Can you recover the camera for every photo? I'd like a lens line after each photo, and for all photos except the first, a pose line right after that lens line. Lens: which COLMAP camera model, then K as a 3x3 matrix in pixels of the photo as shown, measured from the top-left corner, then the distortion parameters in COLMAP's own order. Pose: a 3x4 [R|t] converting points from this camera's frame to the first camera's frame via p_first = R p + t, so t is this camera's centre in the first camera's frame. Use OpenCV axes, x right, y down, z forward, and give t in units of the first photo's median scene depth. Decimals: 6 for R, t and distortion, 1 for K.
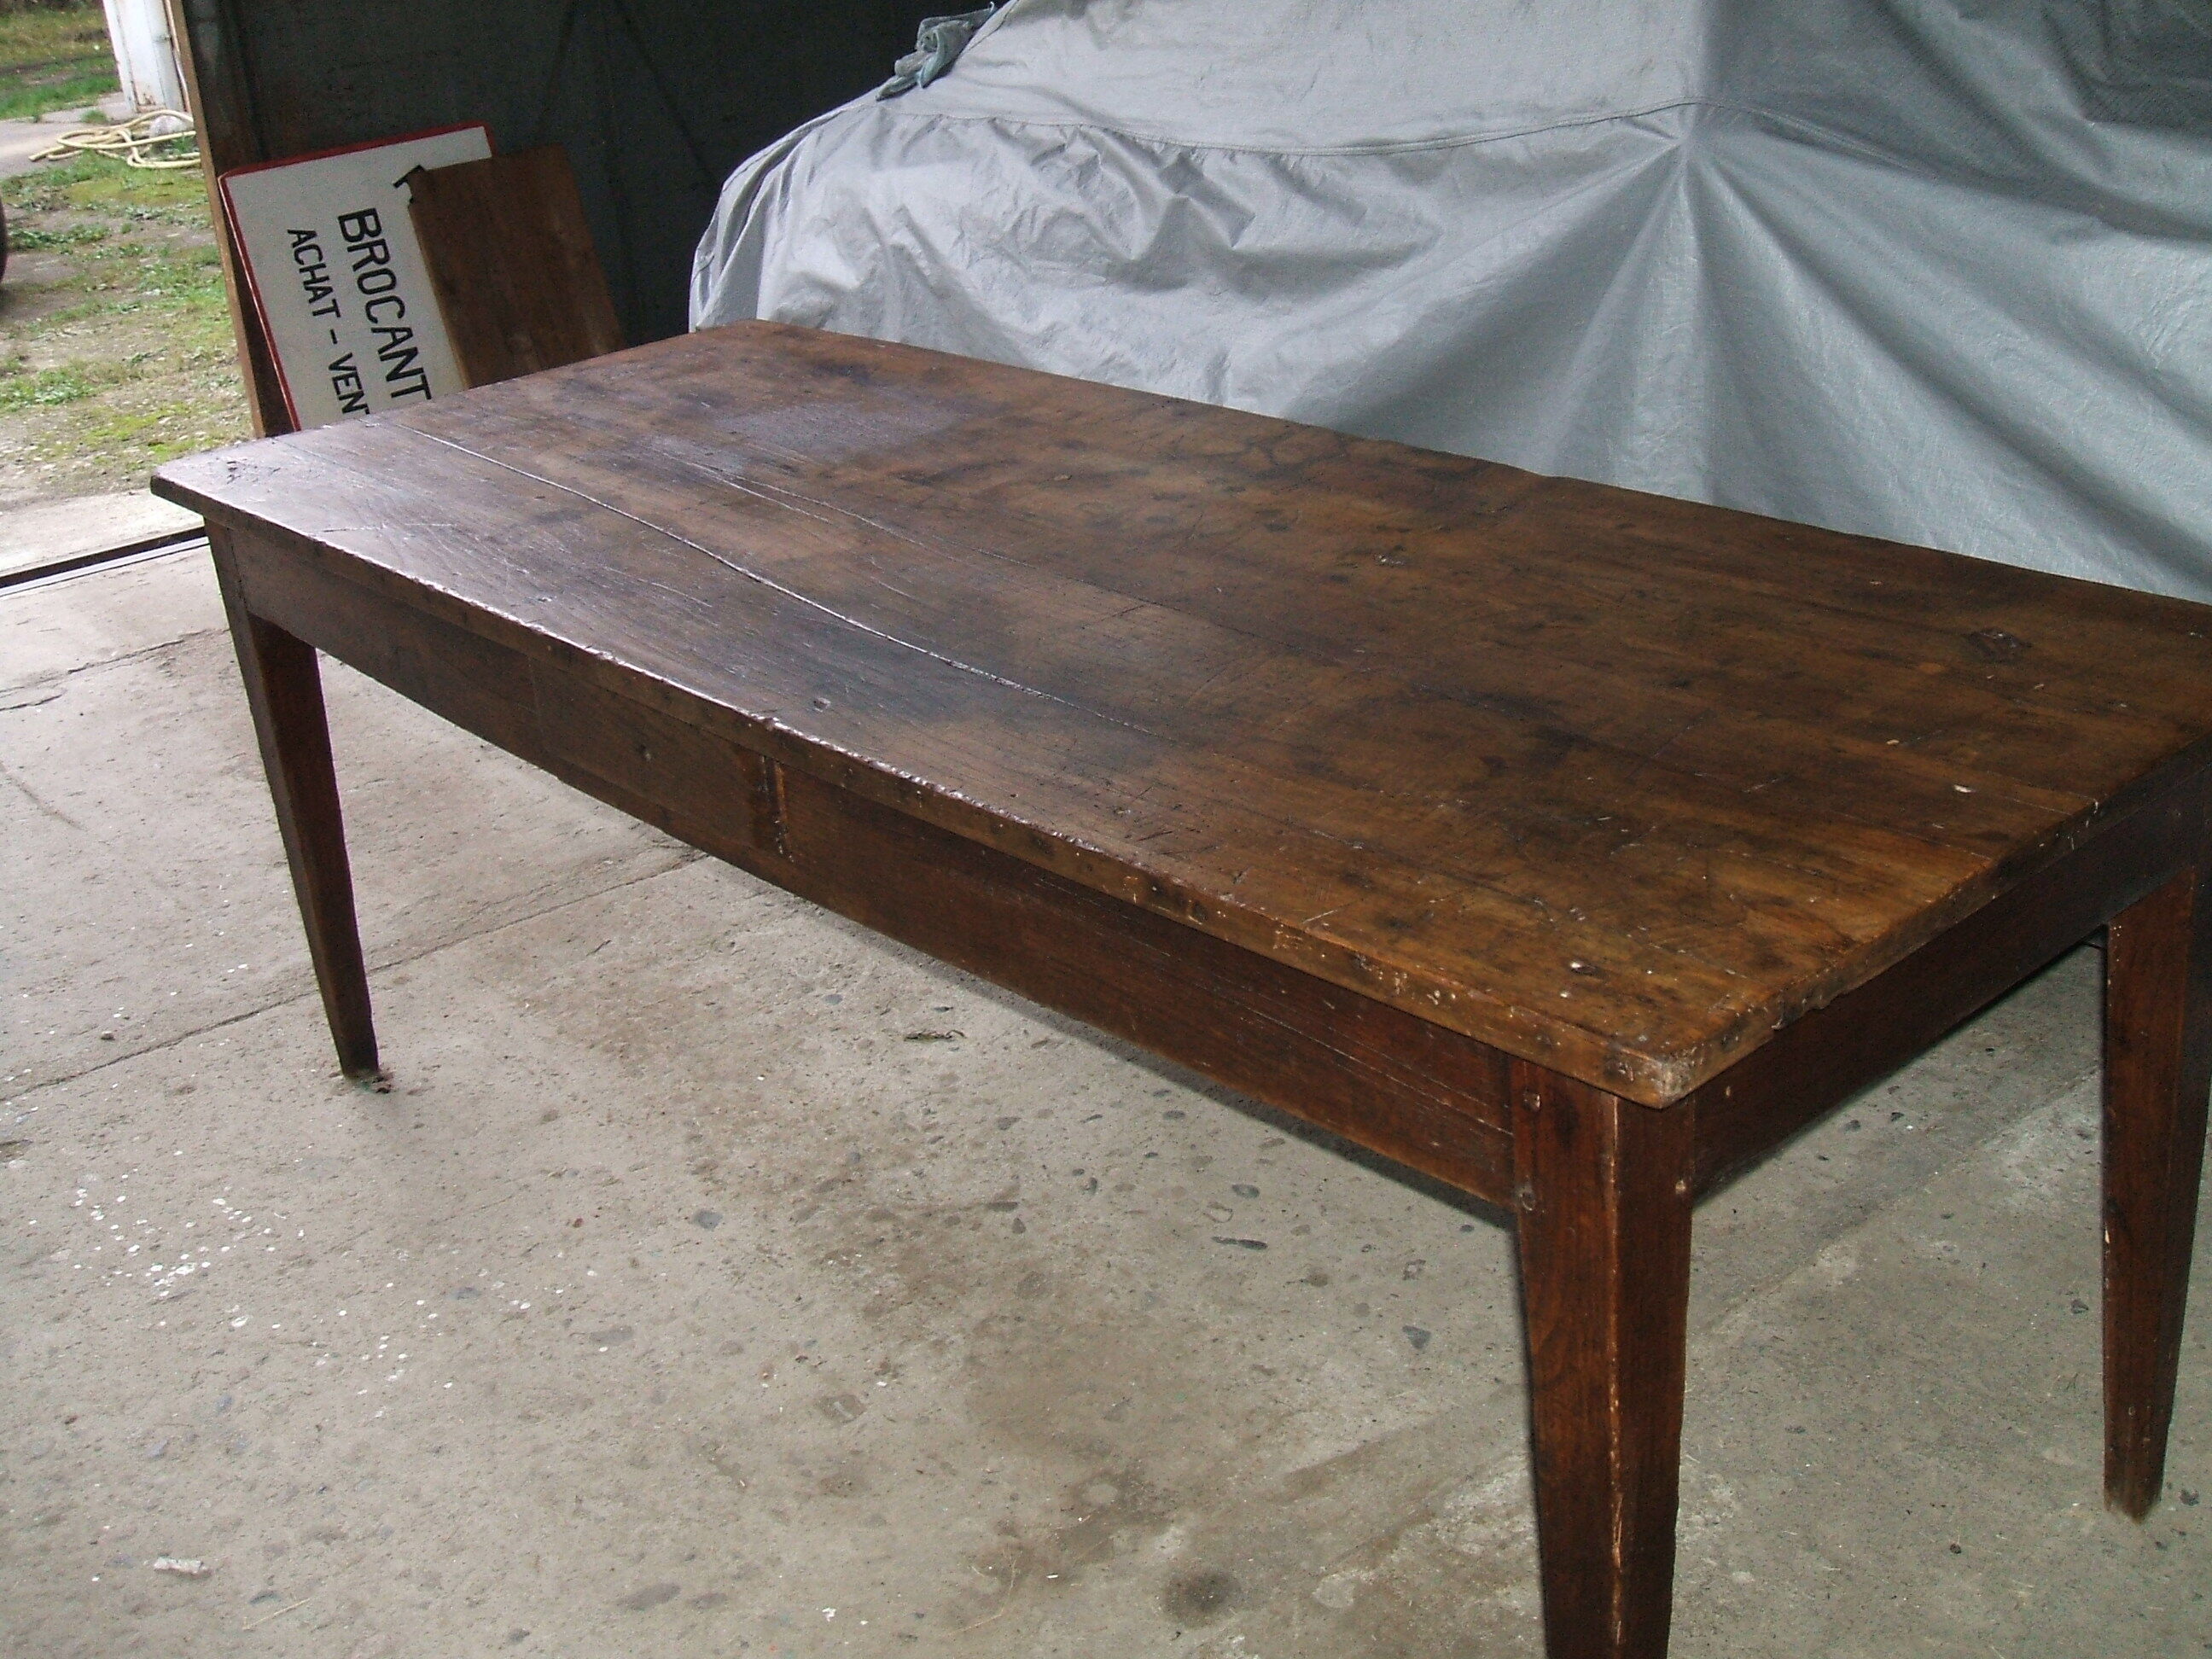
lens RADIAL K [[2479.8, 0, 1106.0], [0, 2479.8, 829.5], [0, 0, 1]] dist [-0.113562, 0.016514]
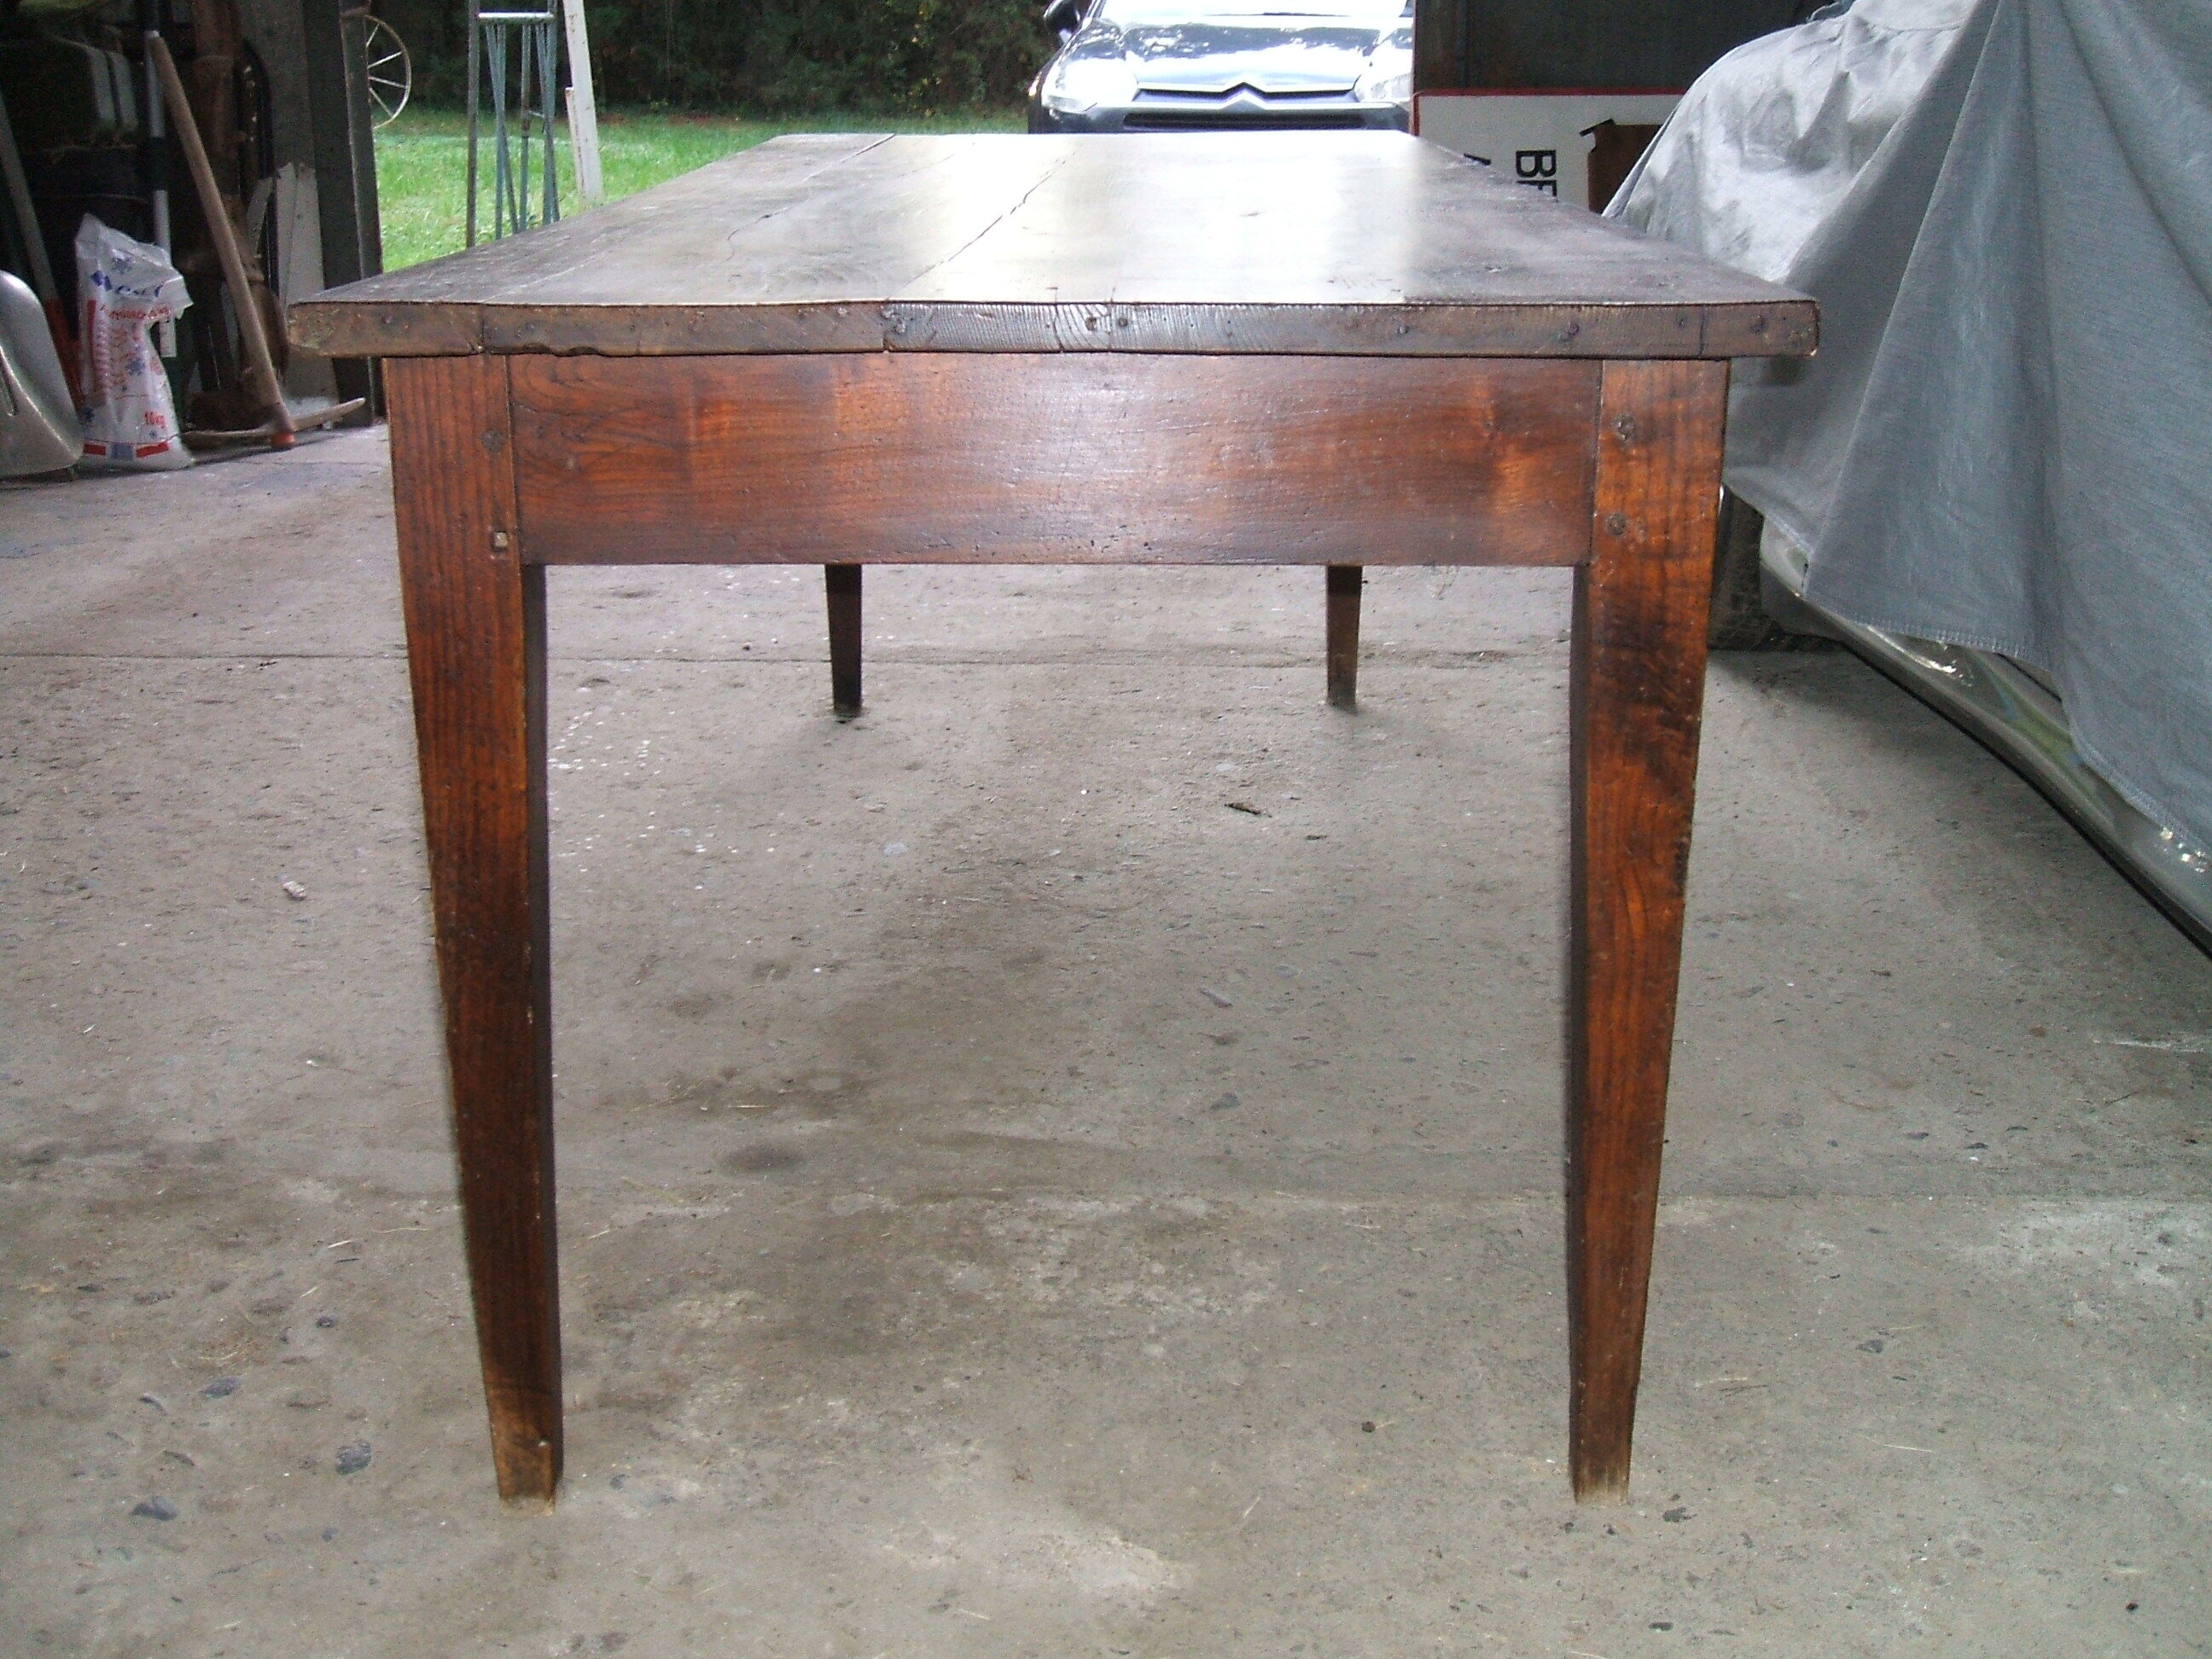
lens RADIAL K [[2479.8, 0, 1106.0], [0, 2479.8, 829.5], [0, 0, 1]] dist [-0.113562, 0.016514]
pose [[0.746513, 0.277624, -0.604685, 0.530841], [-0.316427, 0.947577, 0.044408, 0.069676], [0.585314, 0.158187, 0.795226, 0.187762]]
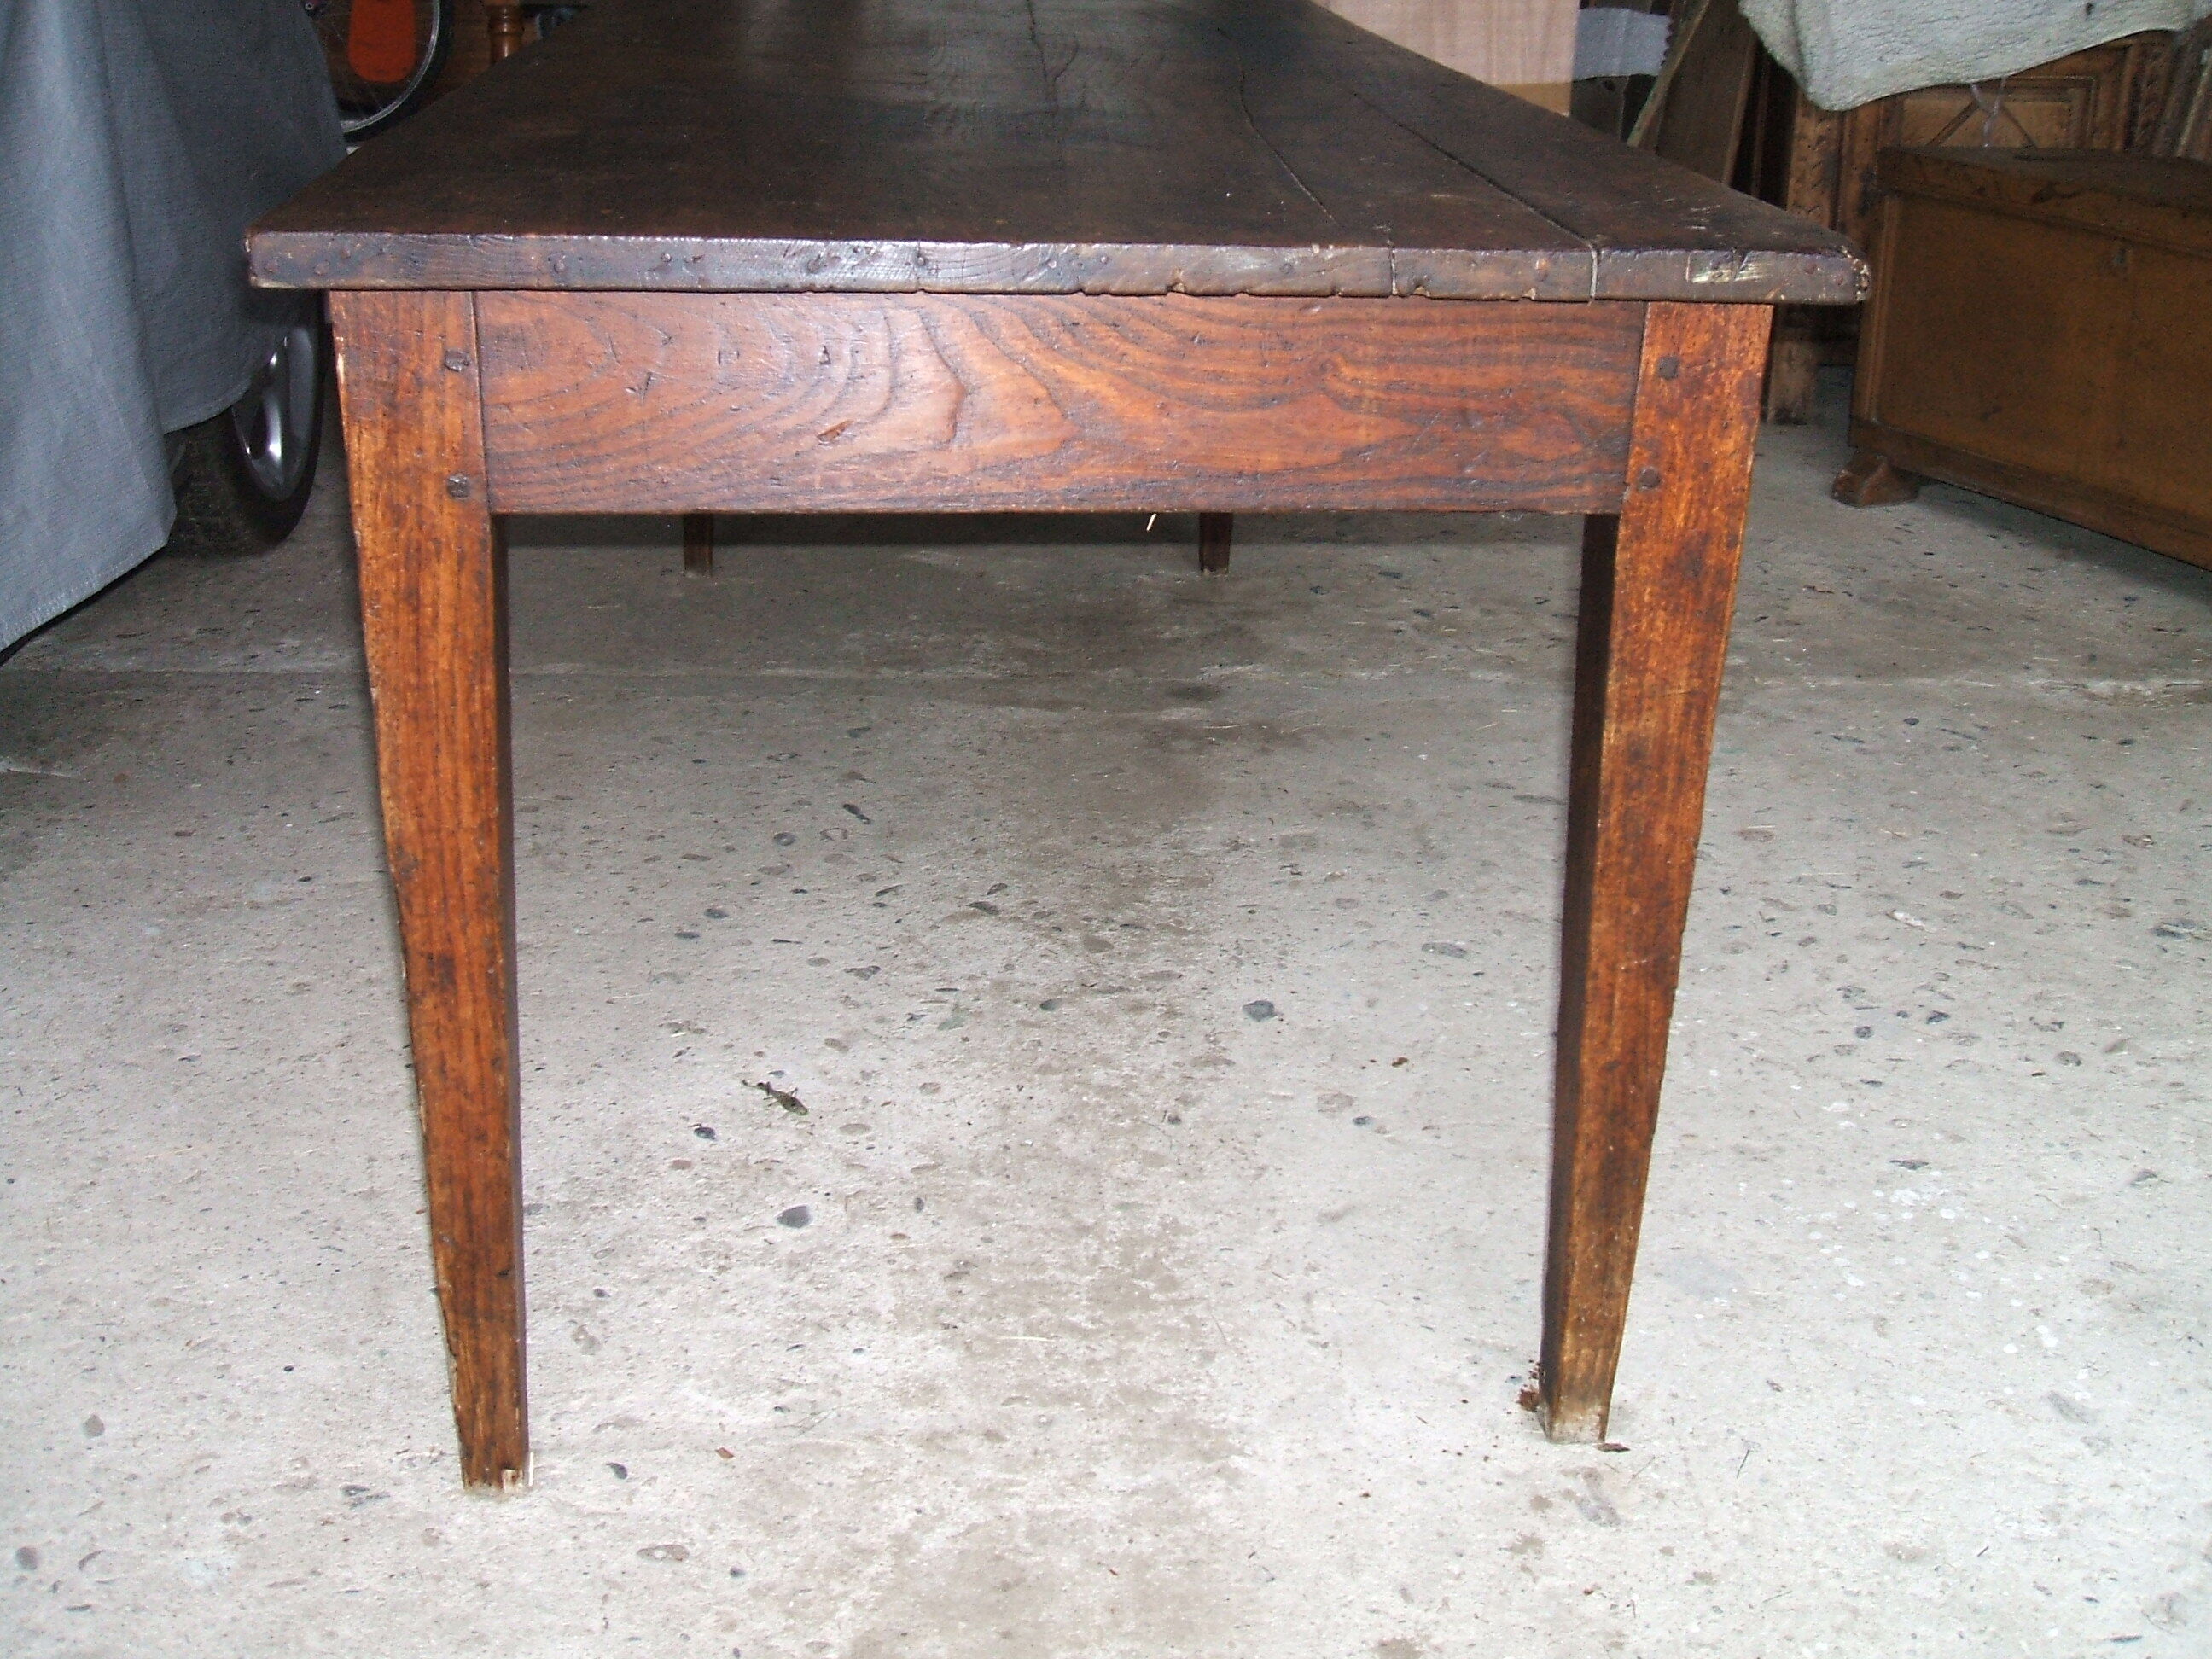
lens RADIAL K [[2479.8, 0, 1106.0], [0, 2479.8, 829.5], [0, 0, 1]] dist [-0.113562, 0.016514]
pose [[-0.803272, -0.174176, 0.569576, -0.548888], [0.279244, 0.734543, 0.618441, -0.386017], [-0.526096, 0.655827, -0.541400, 1.364954]]
